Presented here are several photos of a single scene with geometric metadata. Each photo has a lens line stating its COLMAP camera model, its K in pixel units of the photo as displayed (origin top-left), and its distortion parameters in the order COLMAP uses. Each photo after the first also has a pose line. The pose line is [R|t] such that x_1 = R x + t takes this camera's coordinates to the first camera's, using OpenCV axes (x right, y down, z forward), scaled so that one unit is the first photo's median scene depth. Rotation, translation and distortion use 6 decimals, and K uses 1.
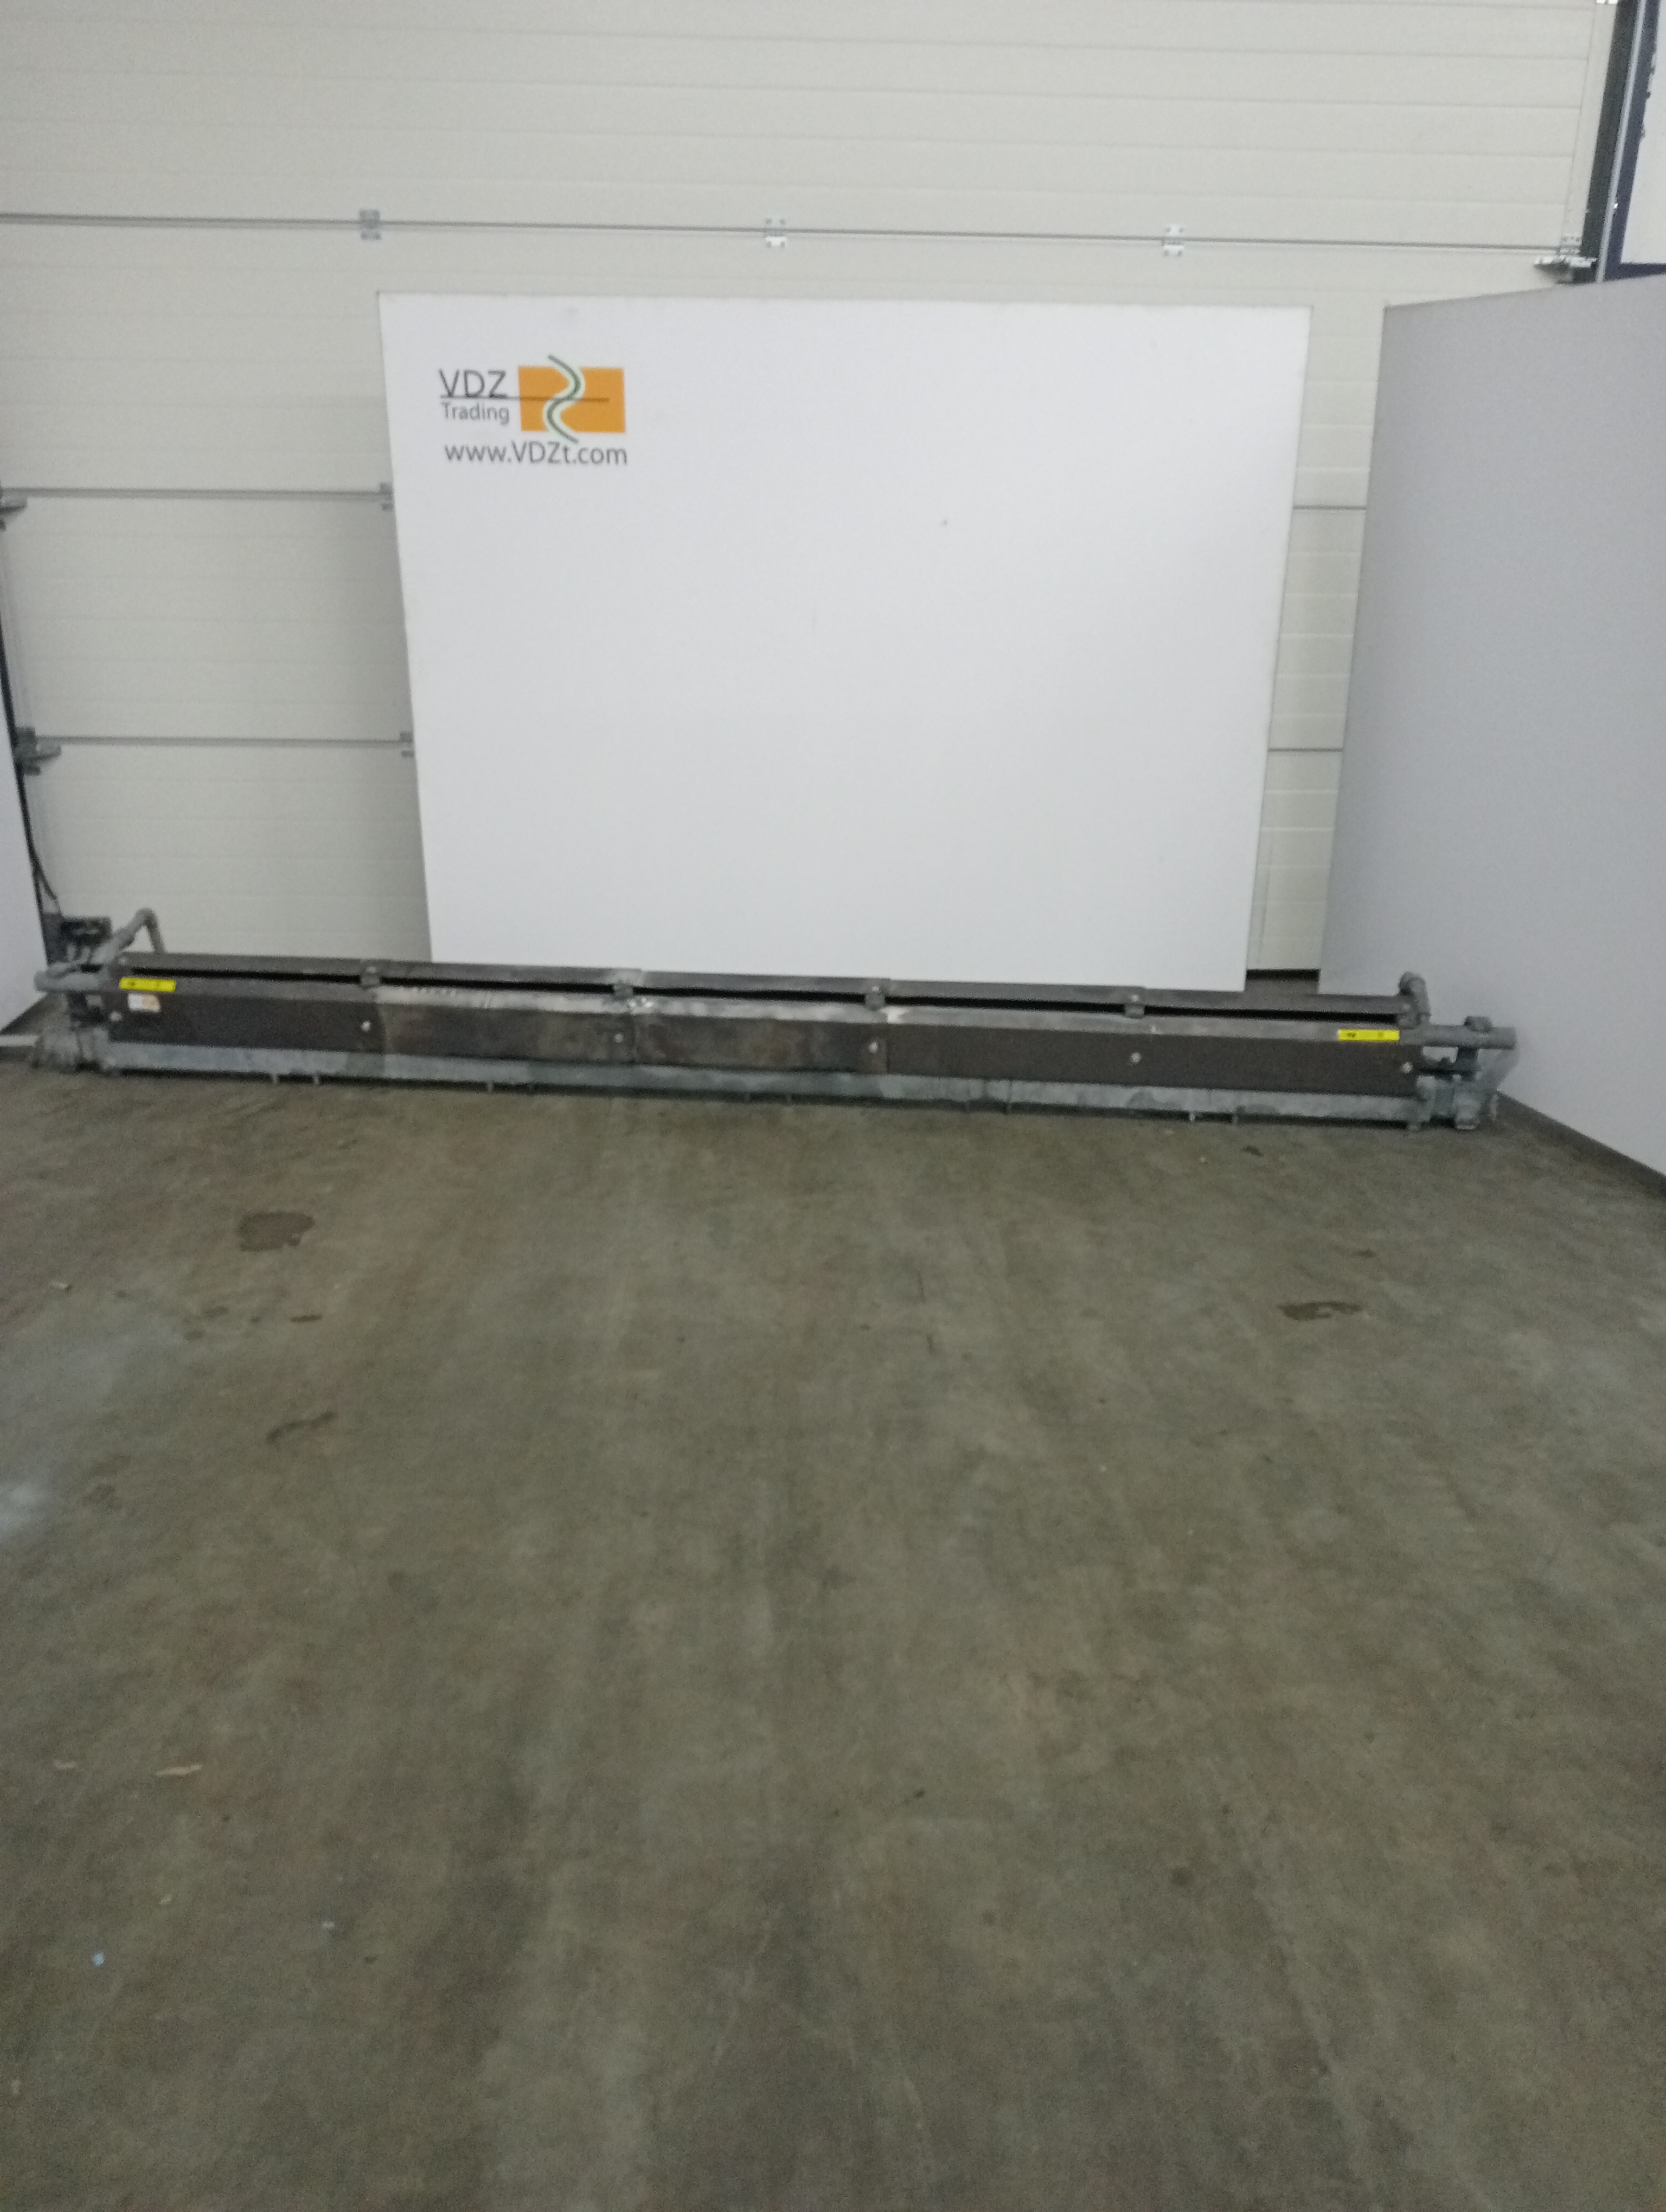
lens RADIAL K [[1770.8, 0, 846.4], [0, 1770.8, 1067.4], [0, 0, 1]] dist [0.099354, -0.223191]
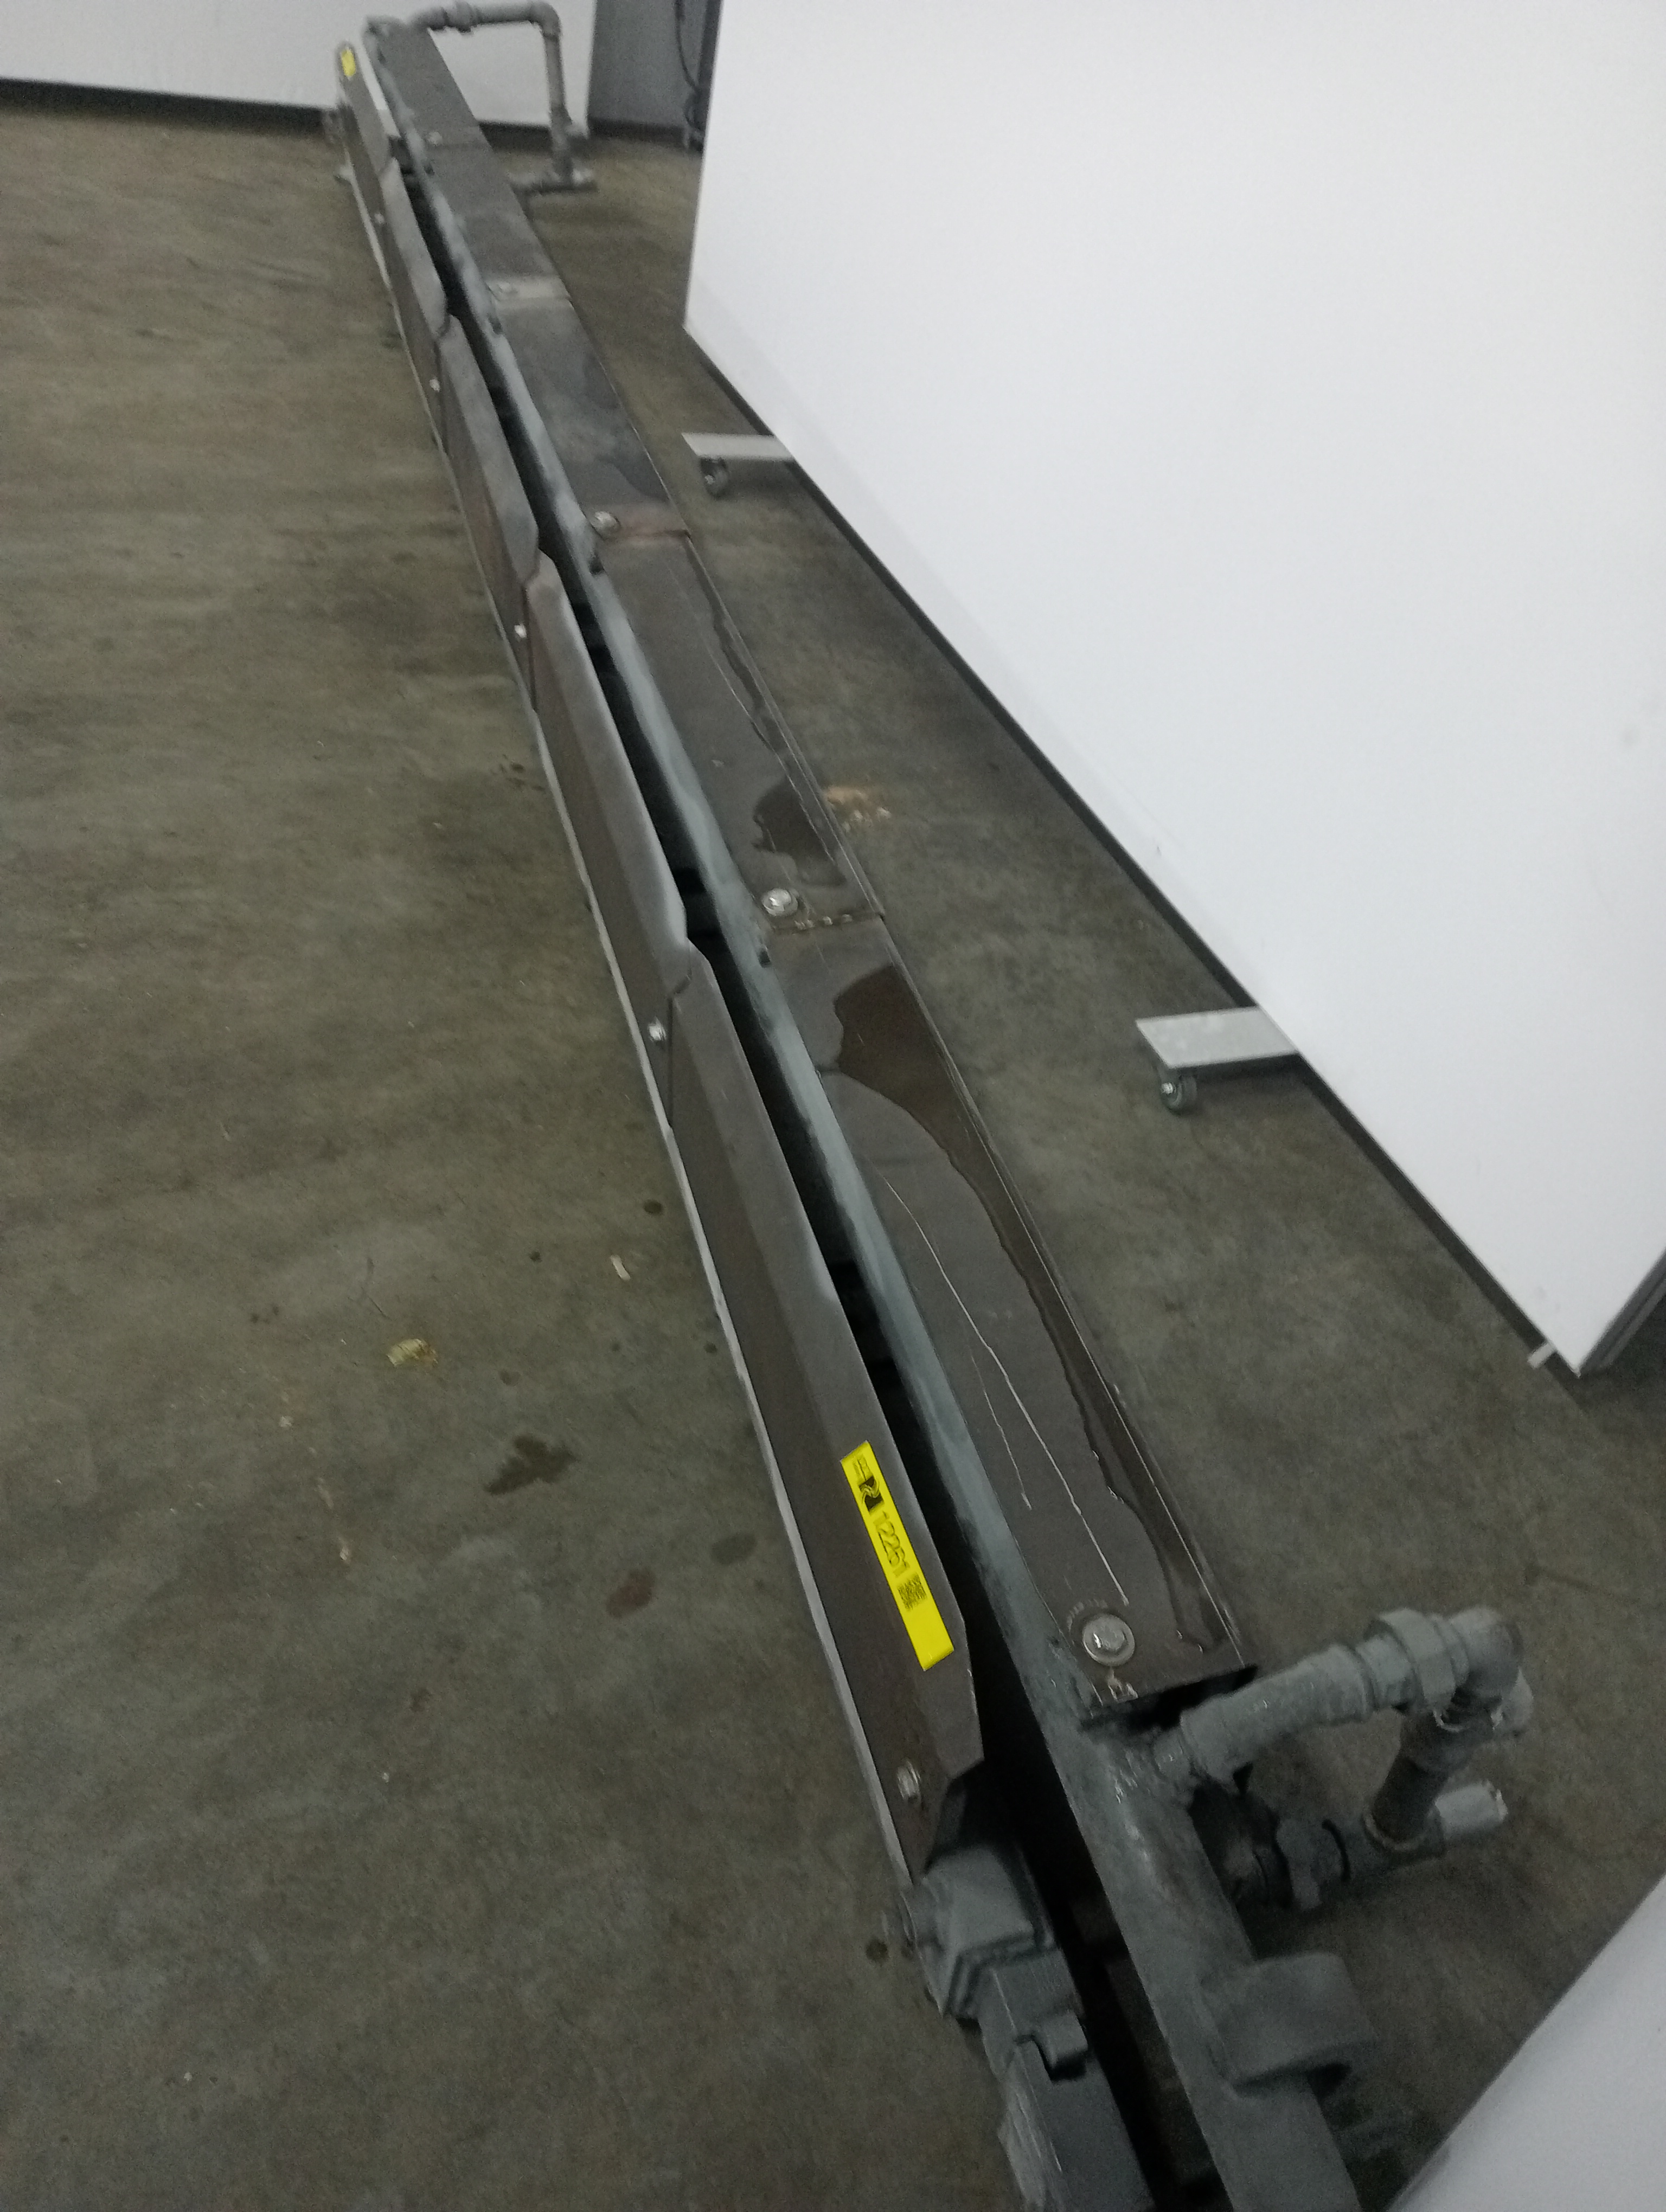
lens RADIAL K [[1770.8, 0, 846.4], [0, 1770.8, 1067.4], [0, 0, 1]] dist [0.099354, -0.223191]
pose [[0.374263, 0.644259, -0.666976, 0.408397], [-0.482930, 0.749430, 0.452916, -0.169357], [0.791648, 0.152593, 0.591616, 0.850184]]
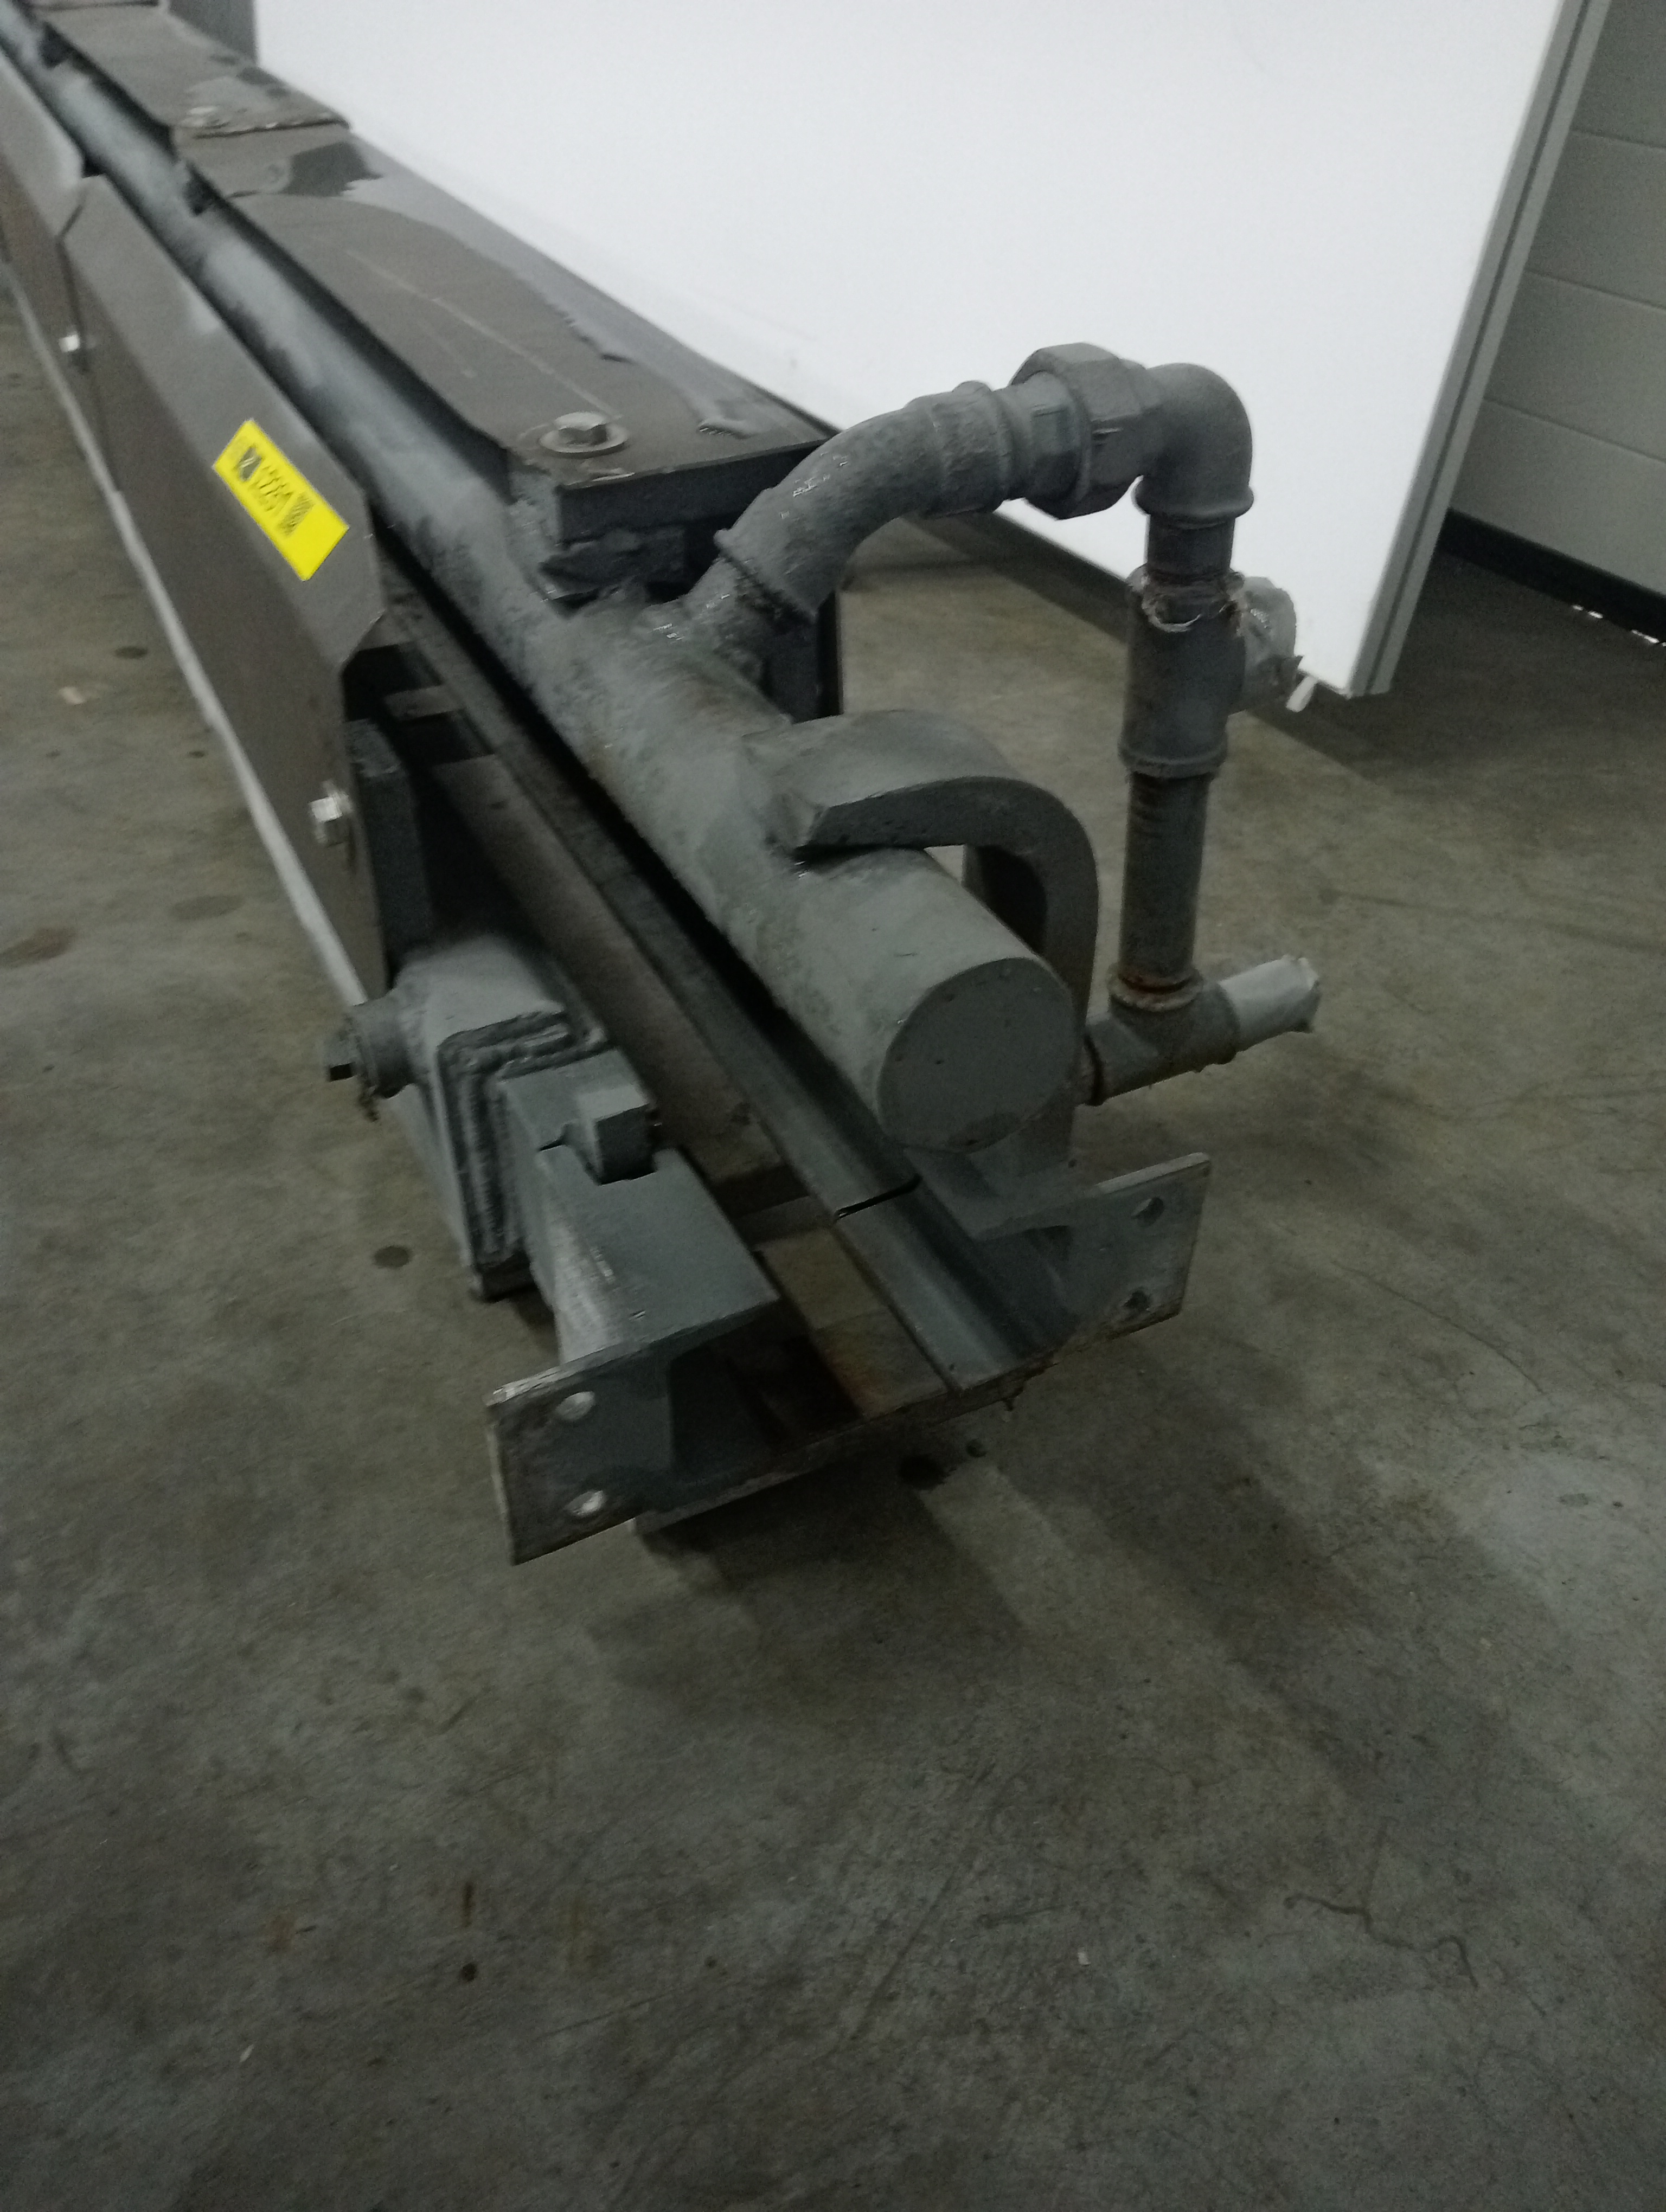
lens RADIAL K [[1770.8, 0, 846.4], [0, 1770.8, 1067.4], [0, 0, 1]] dist [0.099354, -0.223191]
pose [[0.520351, 0.506264, -0.687700, 0.444405], [-0.402443, 0.855660, 0.325401, -0.046174], [0.753176, 0.107437, 0.648987, 0.947463]]
